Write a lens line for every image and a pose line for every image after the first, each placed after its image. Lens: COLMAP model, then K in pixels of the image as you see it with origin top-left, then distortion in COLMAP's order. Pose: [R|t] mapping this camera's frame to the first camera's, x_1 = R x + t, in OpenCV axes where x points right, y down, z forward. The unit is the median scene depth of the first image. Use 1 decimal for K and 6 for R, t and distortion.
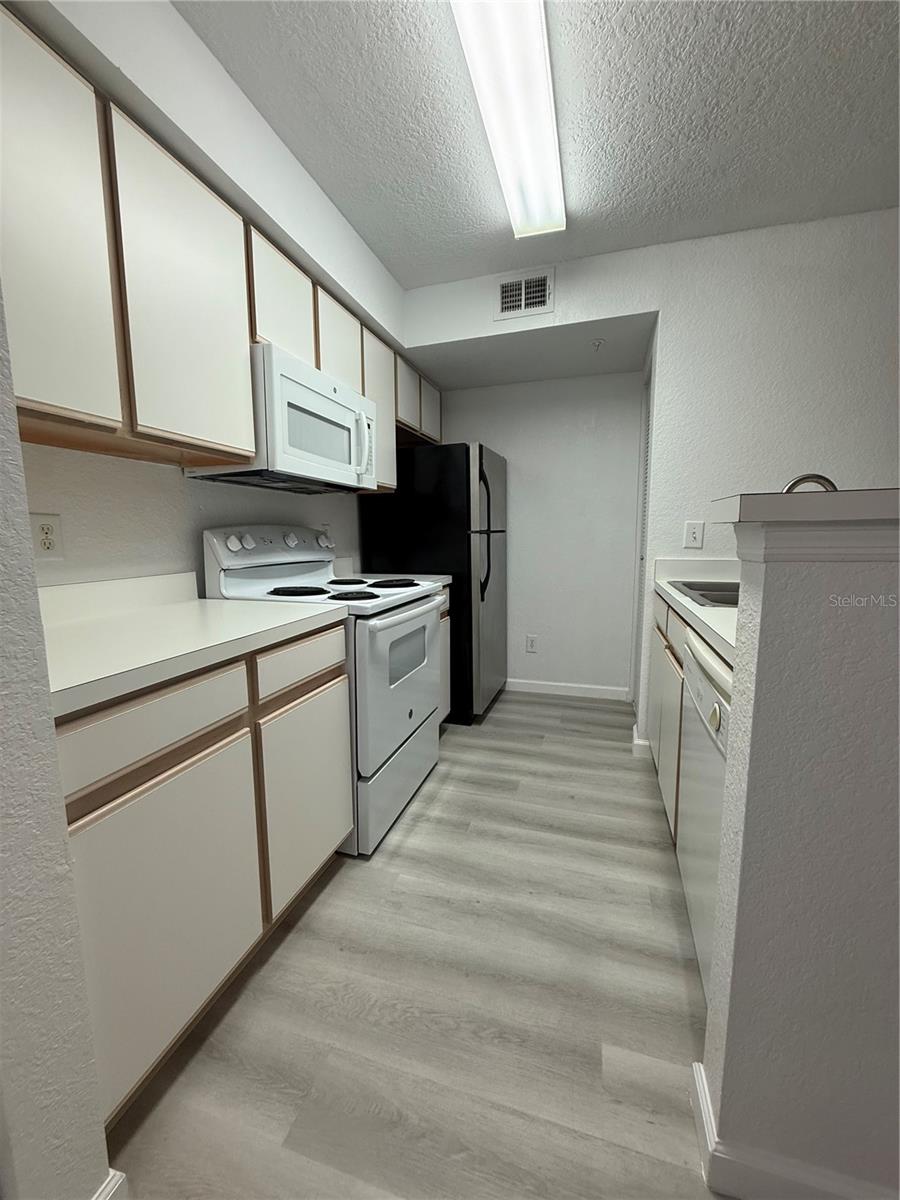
lens RADIAL K [[475.4, 0, 452.9], [0, 475.4, 598.1], [0, 0, 1]] dist [-0.002424, 0.000683]
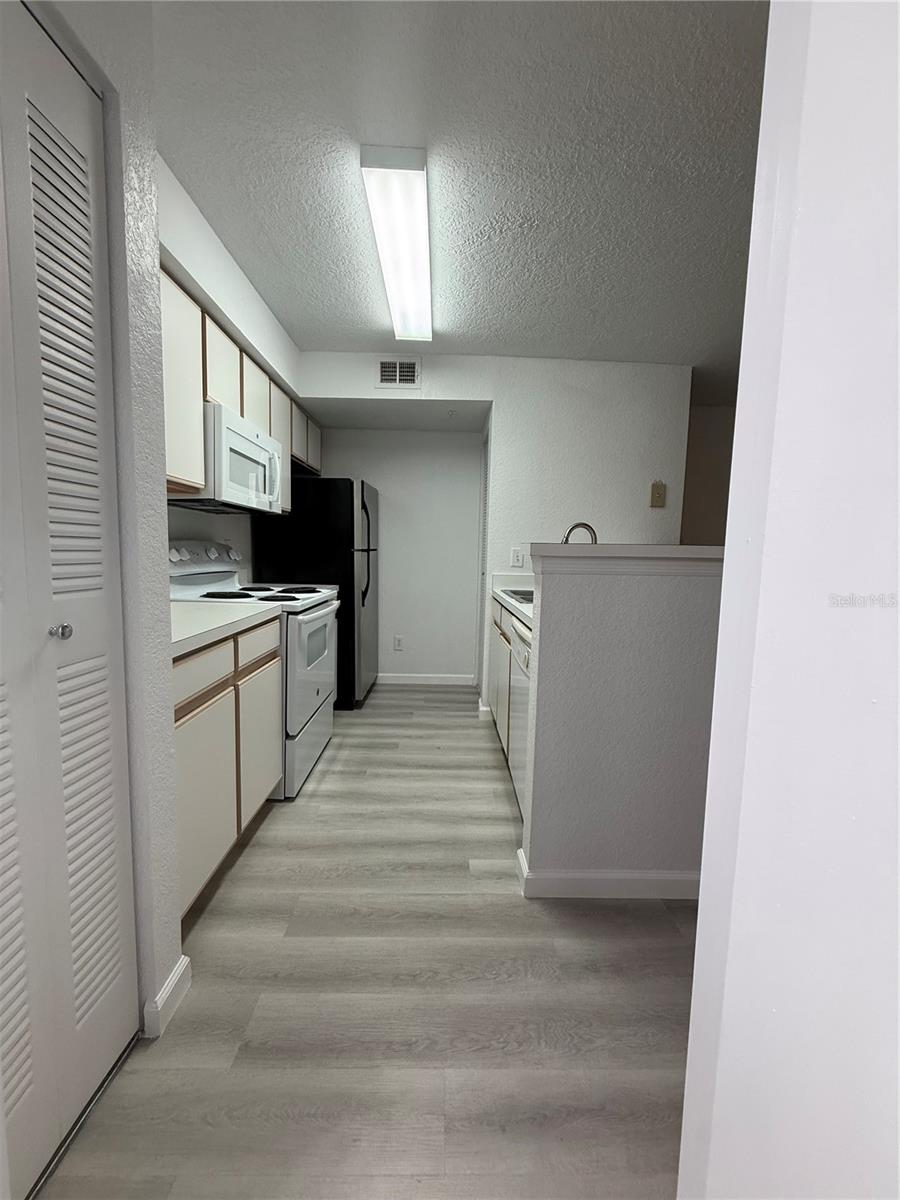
lens RADIAL K [[475.4, 0, 454.9], [0, 475.4, 599.9], [0, 0, 1]] dist [-0.002424, 0.000683]
pose [[0.947022, -0.001441, 0.321166, -0.176101], [0.010723, 0.999574, -0.027135, 0.041275], [-0.320990, 0.029141, 0.946634, -0.391562]]
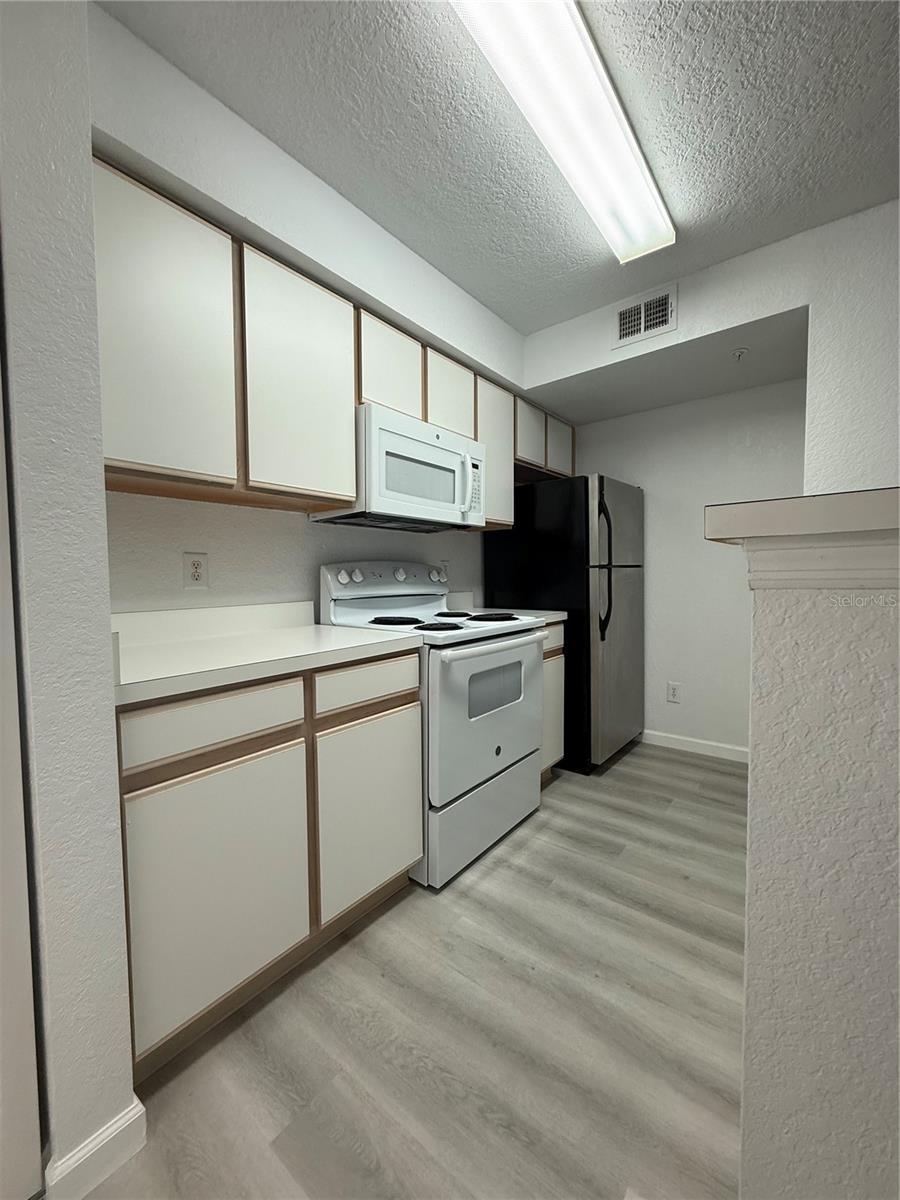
lens RADIAL K [[475.4, 0, 454.3], [0, 475.4, 598.4], [0, 0, 1]] dist [-0.002424, 0.000683]
pose [[0.933007, 0.014987, -0.359547, 0.204471], [-0.043770, 0.996440, -0.072048, 0.007130], [0.357187, 0.082958, 0.930341, 0.040048]]
